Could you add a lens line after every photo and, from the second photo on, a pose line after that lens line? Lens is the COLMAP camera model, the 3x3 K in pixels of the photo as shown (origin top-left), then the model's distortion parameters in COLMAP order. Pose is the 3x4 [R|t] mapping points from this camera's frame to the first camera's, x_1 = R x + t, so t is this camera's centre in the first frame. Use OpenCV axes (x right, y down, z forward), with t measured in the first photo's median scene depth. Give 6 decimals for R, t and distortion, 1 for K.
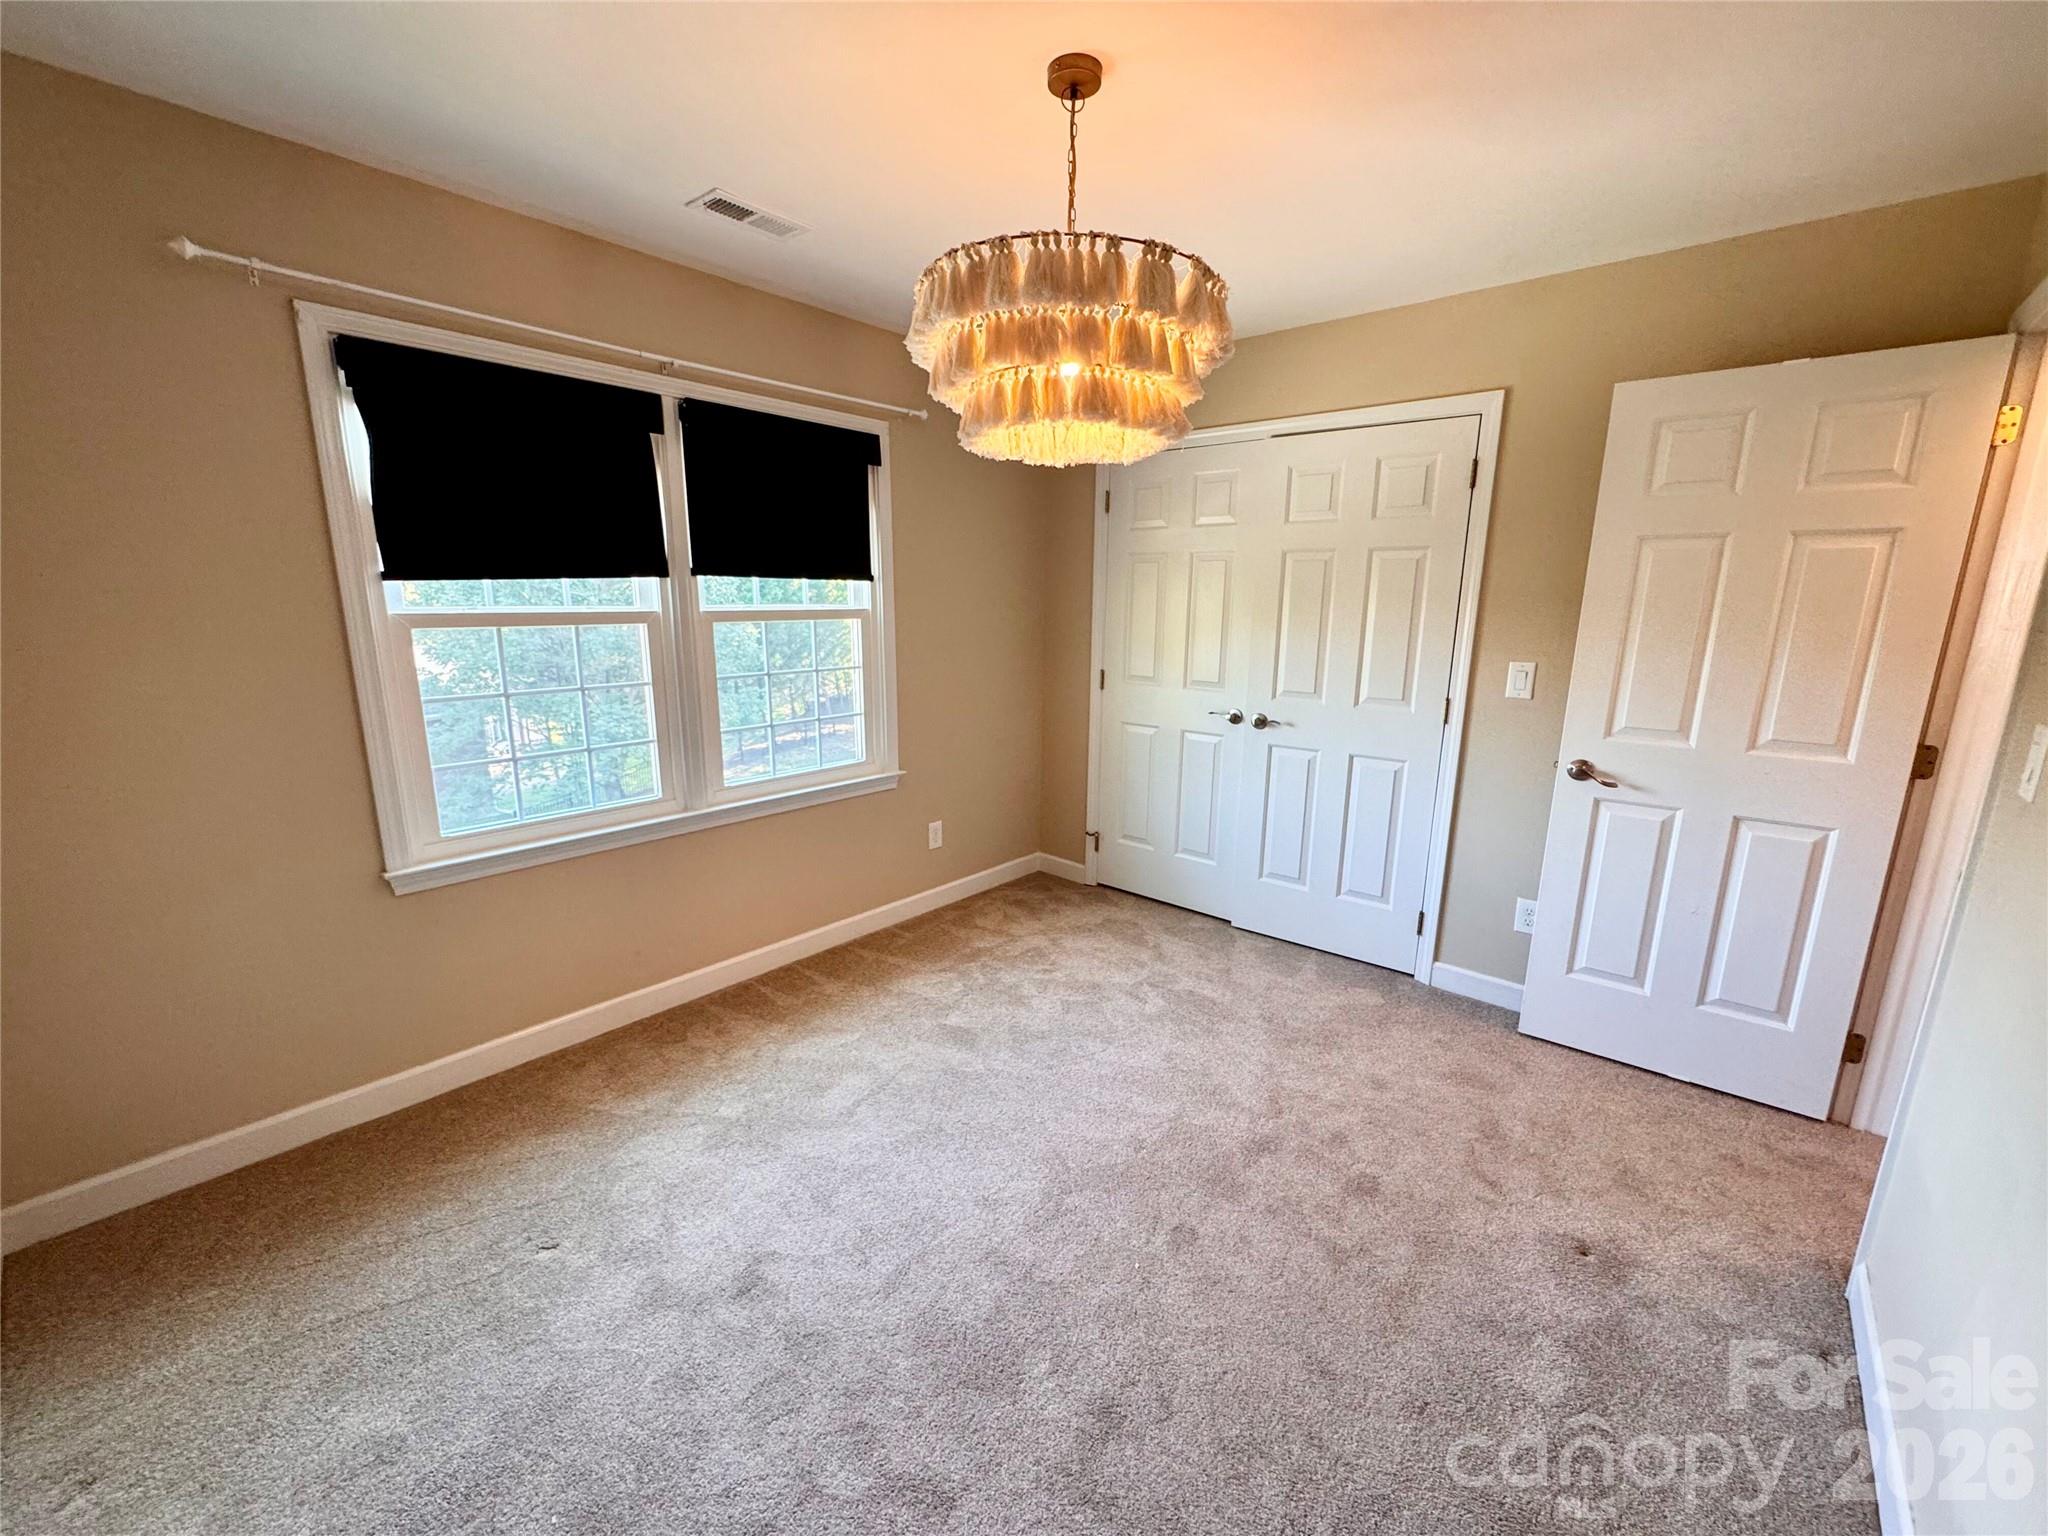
lens RADIAL K [[818.4, 0, 1018.5], [0, 818.4, 771.2], [0, 0, 1]] dist [-0.002569, 0.000276]
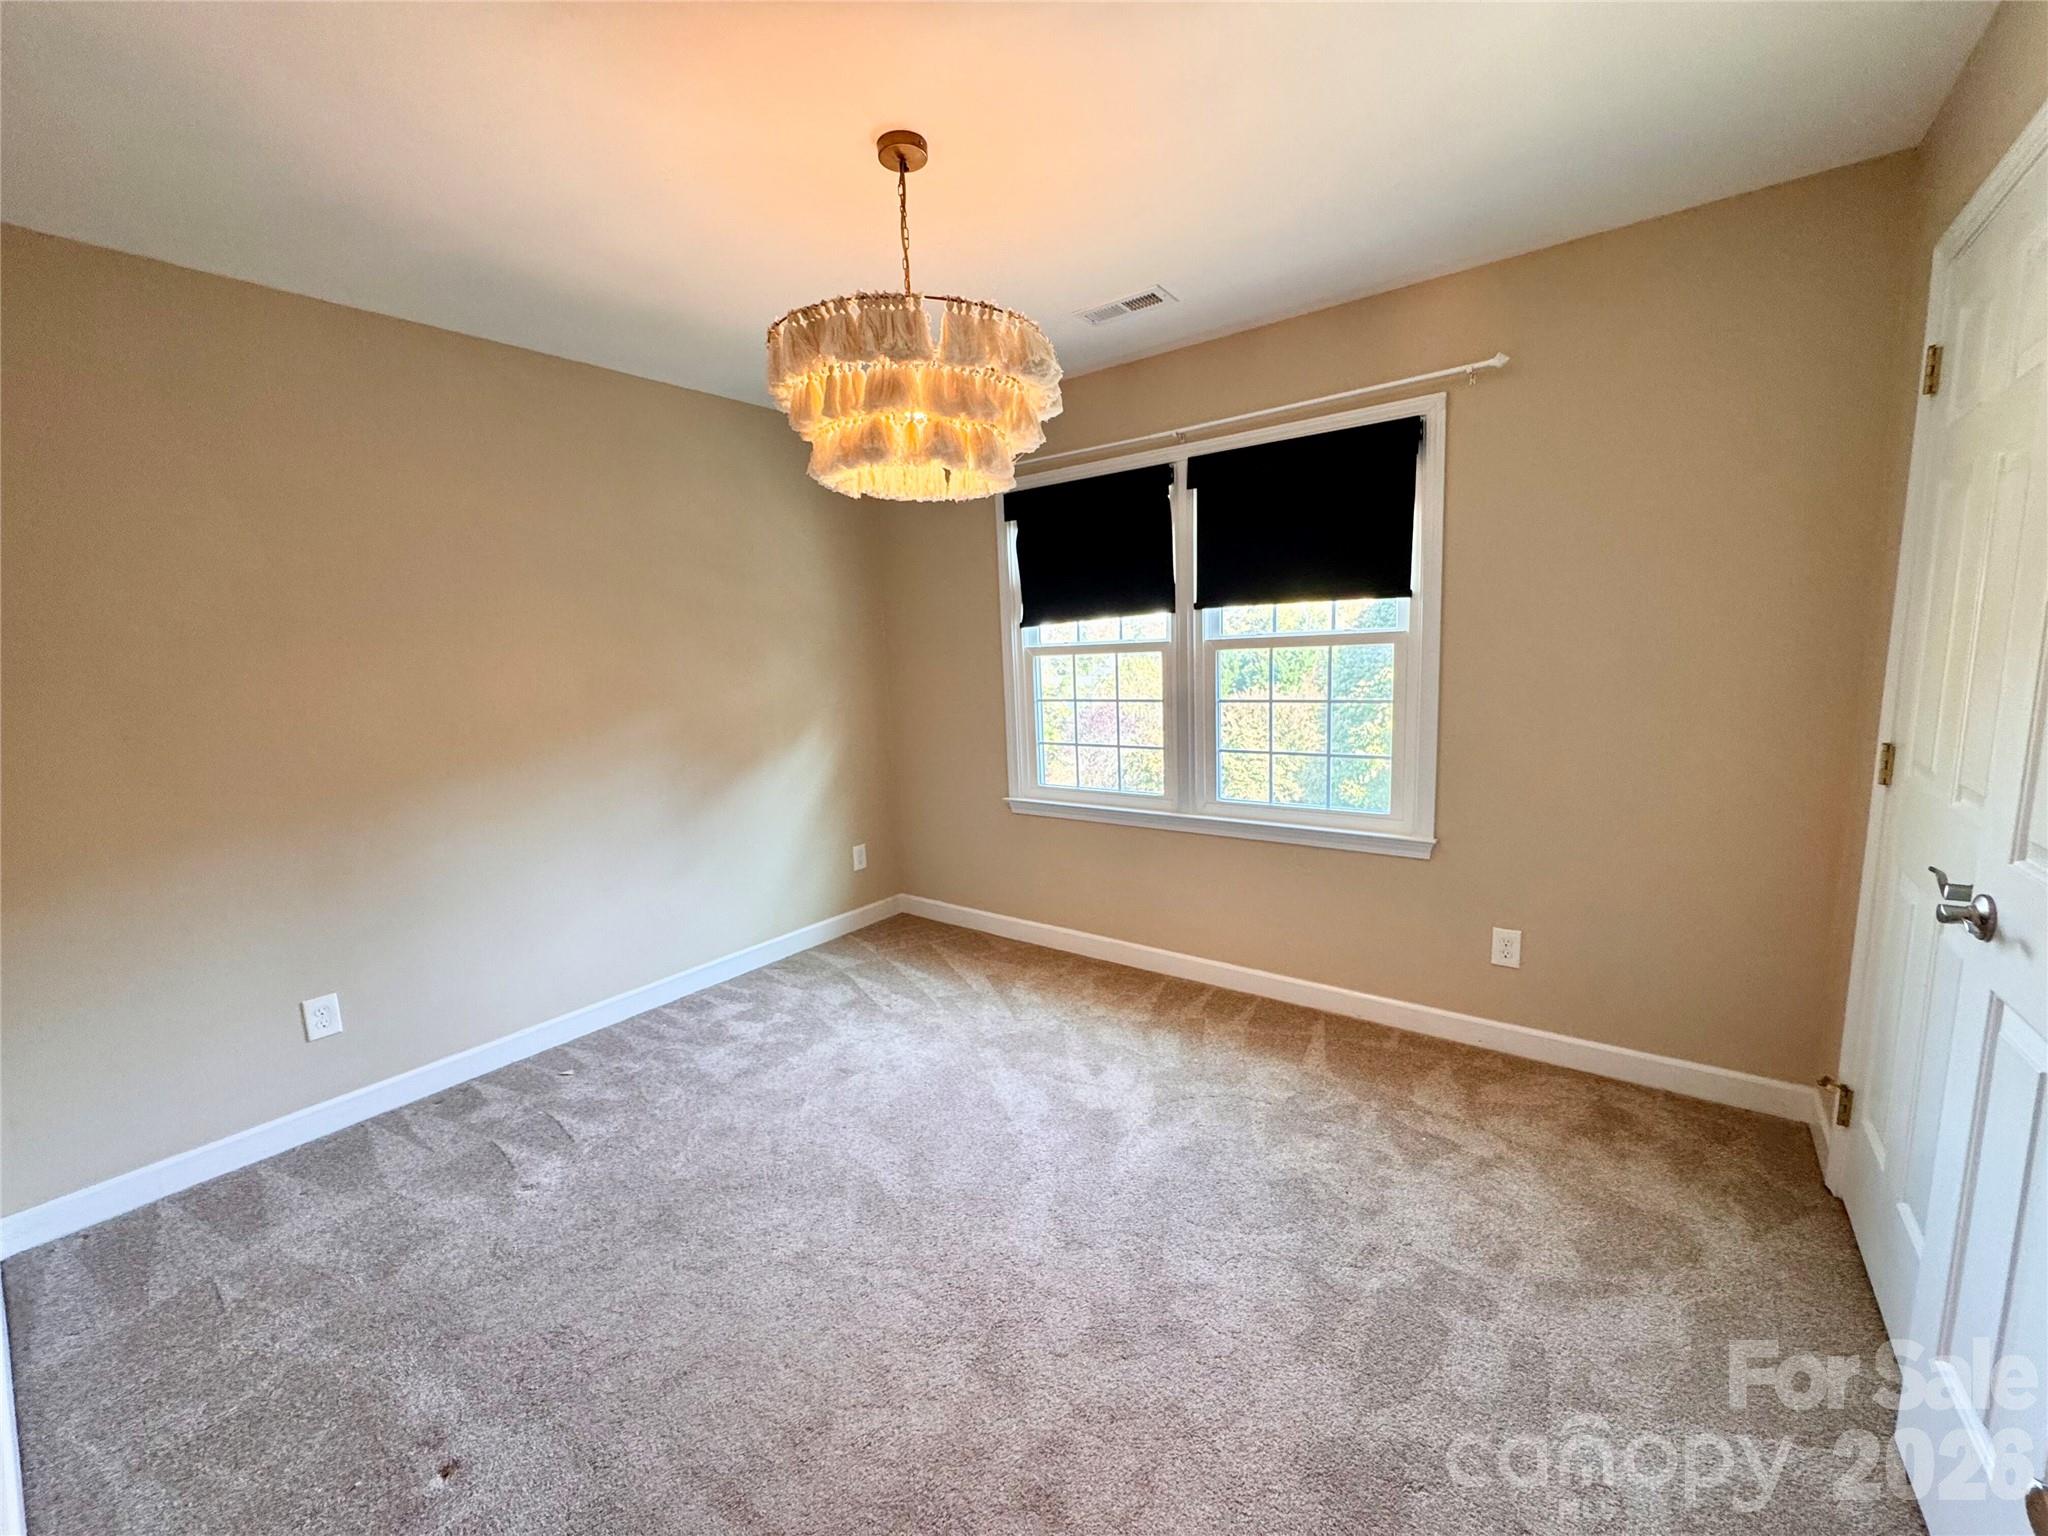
lens RADIAL K [[818.4, 0, 1028.4], [0, 818.4, 767.4], [0, 0, 1]] dist [-0.002569, 0.000276]
pose [[0.078113, 0.132113, -0.988152, 0.694678], [-0.172612, 0.978003, 0.117111, -0.109047], [0.981888, 0.161420, 0.099199, 0.649112]]
